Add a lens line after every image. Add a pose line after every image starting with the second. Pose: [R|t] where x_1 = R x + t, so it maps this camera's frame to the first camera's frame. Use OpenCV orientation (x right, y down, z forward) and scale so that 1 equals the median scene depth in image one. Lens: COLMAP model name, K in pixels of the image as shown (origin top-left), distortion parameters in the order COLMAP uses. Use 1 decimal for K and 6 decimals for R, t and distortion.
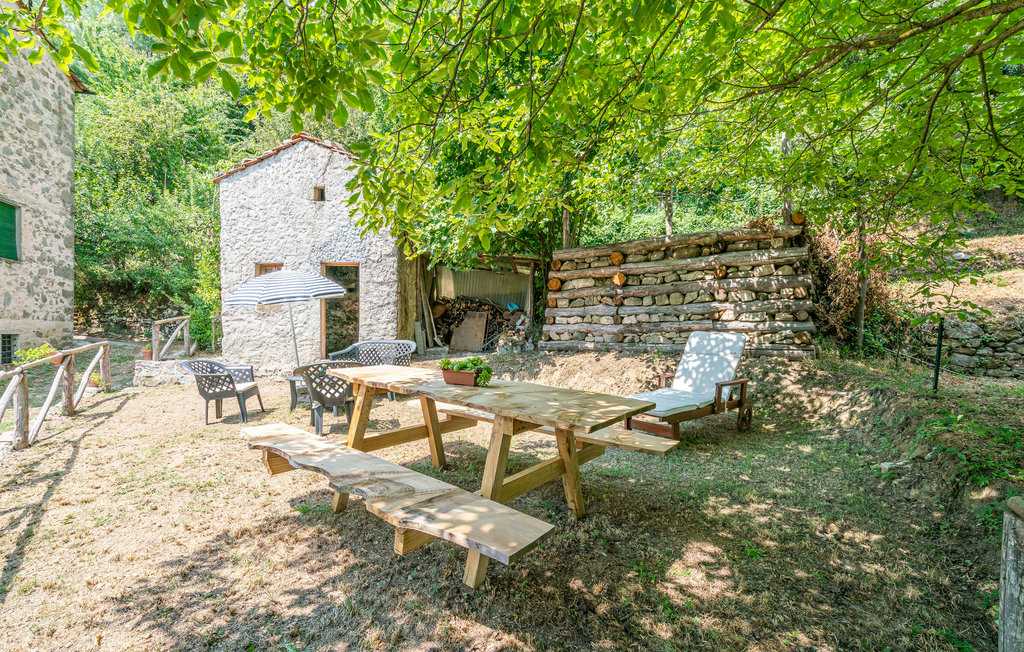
lens RADIAL K [[468.5, 0, 513.6], [0, 468.5, 353.1], [0, 0, 1]] dist [-0.000711, -0.000043]
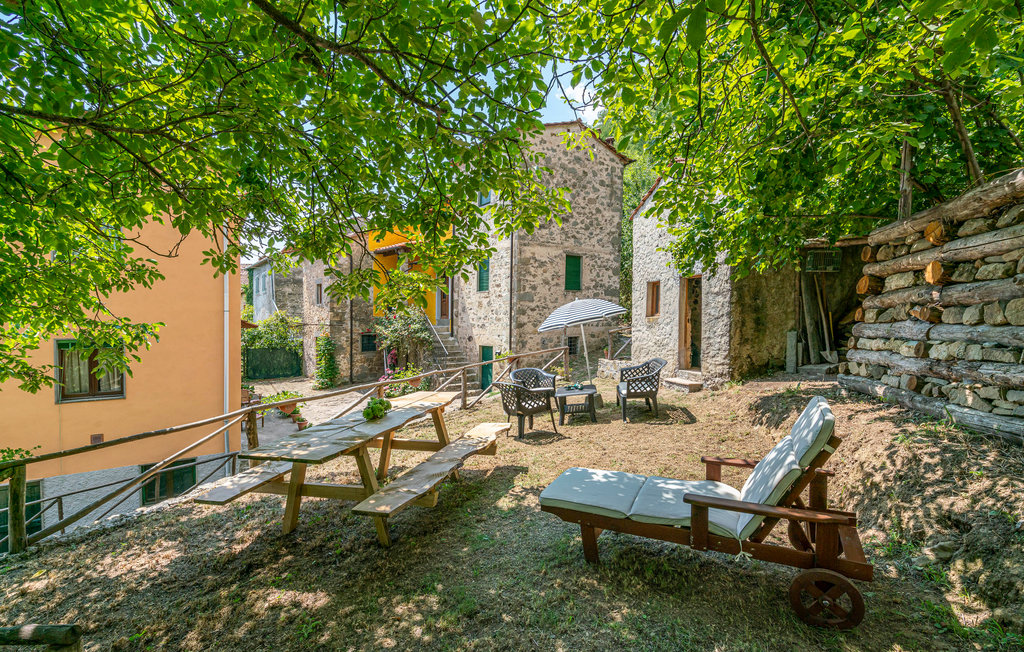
lens RADIAL K [[477.3, 0, 513.2], [0, 477.3, 331.0], [0, 0, 1]] dist [0.001066, 0.000303]
pose [[0.321472, 0.009291, -0.946873, 0.480297], [-0.020131, 0.999793, 0.002975, -0.069171], [0.946705, 0.018105, 0.321593, 0.310780]]
